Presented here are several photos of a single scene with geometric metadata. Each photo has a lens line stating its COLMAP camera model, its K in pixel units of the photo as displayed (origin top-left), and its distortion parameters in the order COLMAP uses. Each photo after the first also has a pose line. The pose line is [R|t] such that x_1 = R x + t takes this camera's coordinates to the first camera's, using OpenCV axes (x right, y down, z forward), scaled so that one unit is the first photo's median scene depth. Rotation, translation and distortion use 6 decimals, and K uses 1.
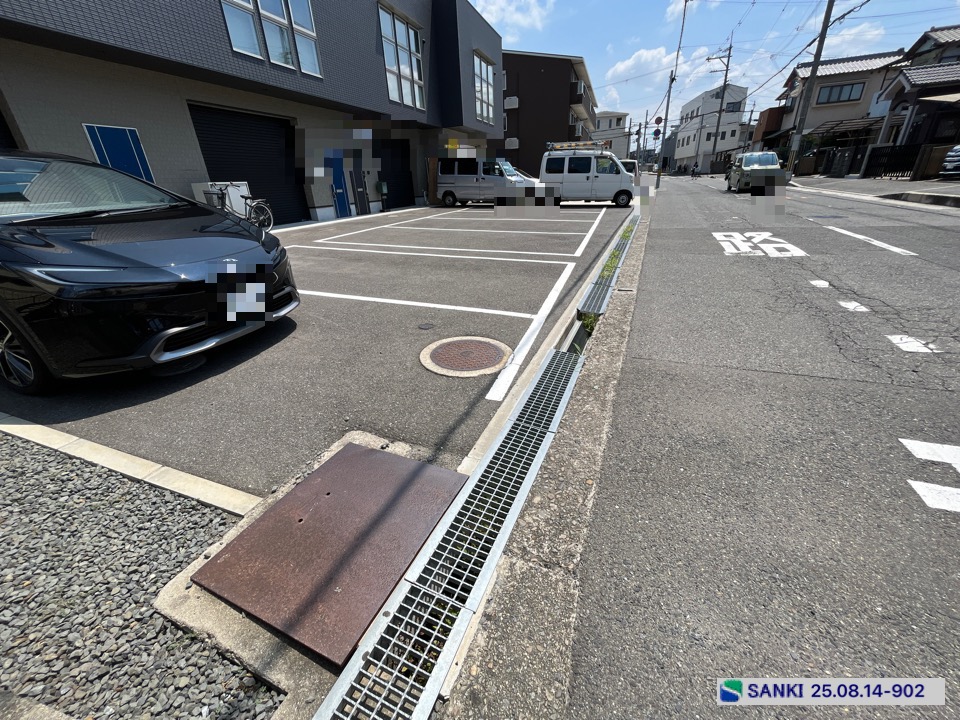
lens RADIAL K [[386.8, 0, 477.4], [0, 386.8, 359.8], [0, 0, 1]] dist [-0.002620, 0.000374]
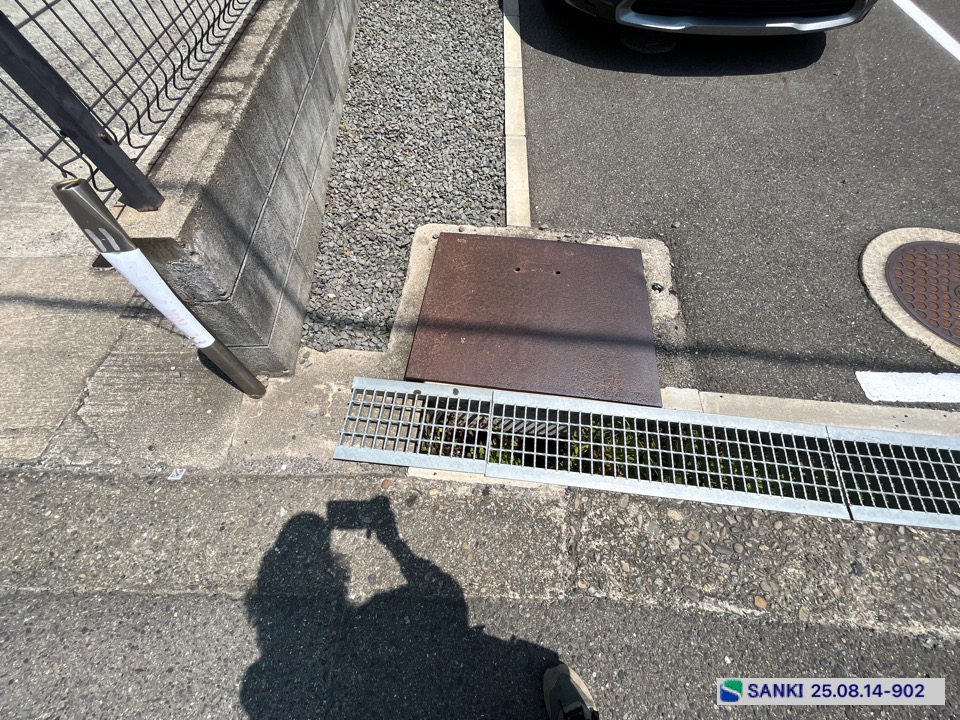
lens RADIAL K [[386.8, 0, 477.0], [0, 386.8, 360.8], [0, 0, 1]] dist [-0.002620, 0.000374]
pose [[0.303253, 0.843367, -0.443586, 0.067890], [-0.421657, 0.536216, 0.731217, -0.064171], [0.854542, -0.034702, 0.518221, 0.212703]]
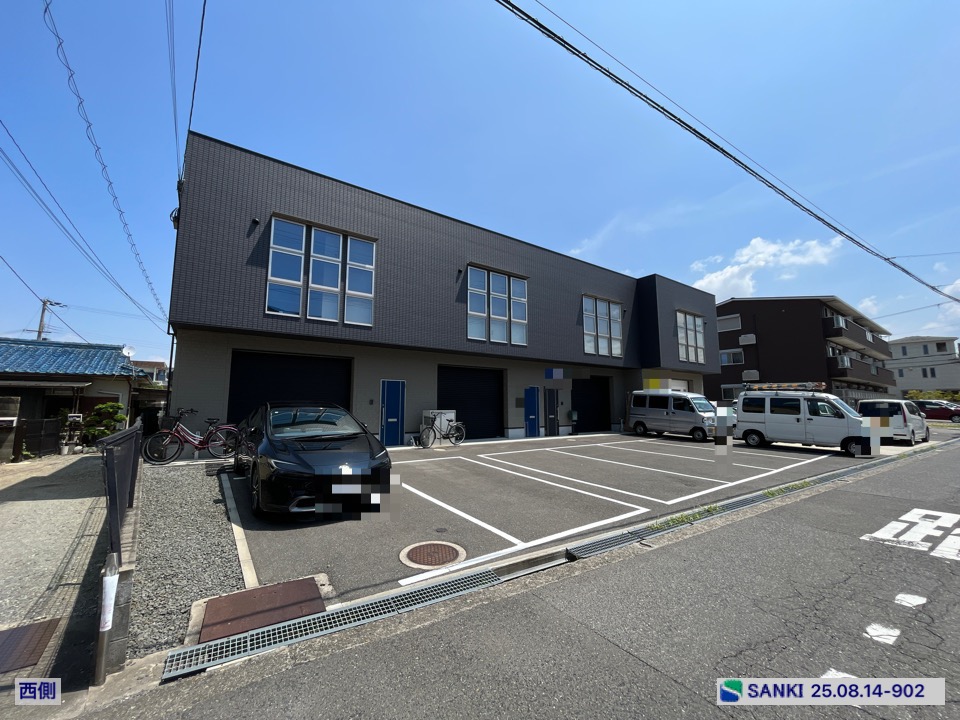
lens RADIAL K [[386.8, 0, 477.2], [0, 386.8, 359.9], [0, 0, 1]] dist [-0.002620, 0.000374]
pose [[0.817034, -0.020172, -0.576237, 0.917087], [-0.275476, 0.864292, -0.420846, -0.076404], [0.506526, 0.502585, 0.700599, -0.260135]]
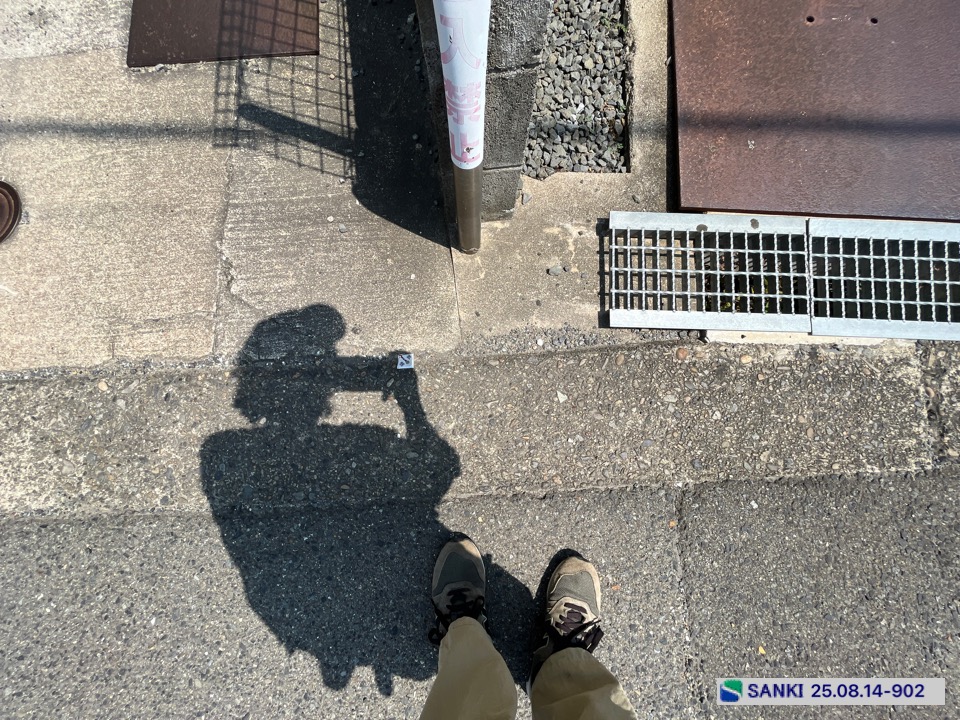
lens RADIAL K [[386.8, 0, 477.9], [0, 386.8, 358.6], [0, 0, 1]] dist [-0.002620, 0.000374]
pose [[0.371256, 0.923157, -0.099752, -0.049689], [-0.406461, 0.258166, 0.876436, 0.121805], [0.834840, -0.284837, 0.471073, 0.061272]]
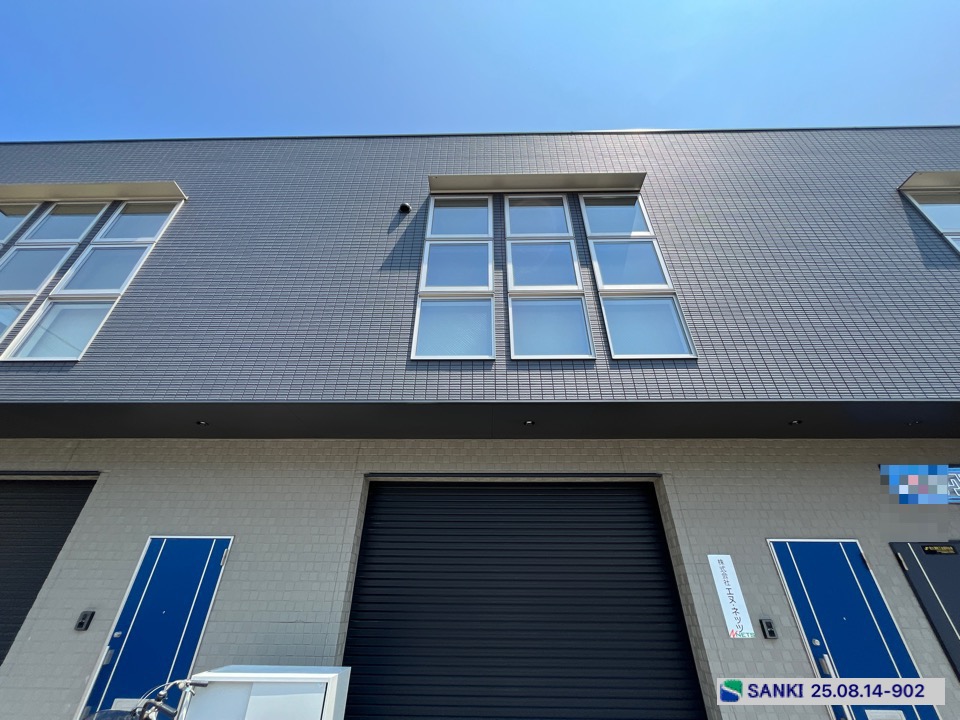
lens RADIAL K [[386.8, 0, 477.1], [0, 386.8, 360.2], [0, 0, 1]] dist [-0.002620, 0.000374]
pose [[0.310808, -0.463104, -0.830020, -0.539080], [-0.416288, 0.718731, -0.556894, -1.446745], [0.854461, 0.518614, 0.030603, 2.678046]]
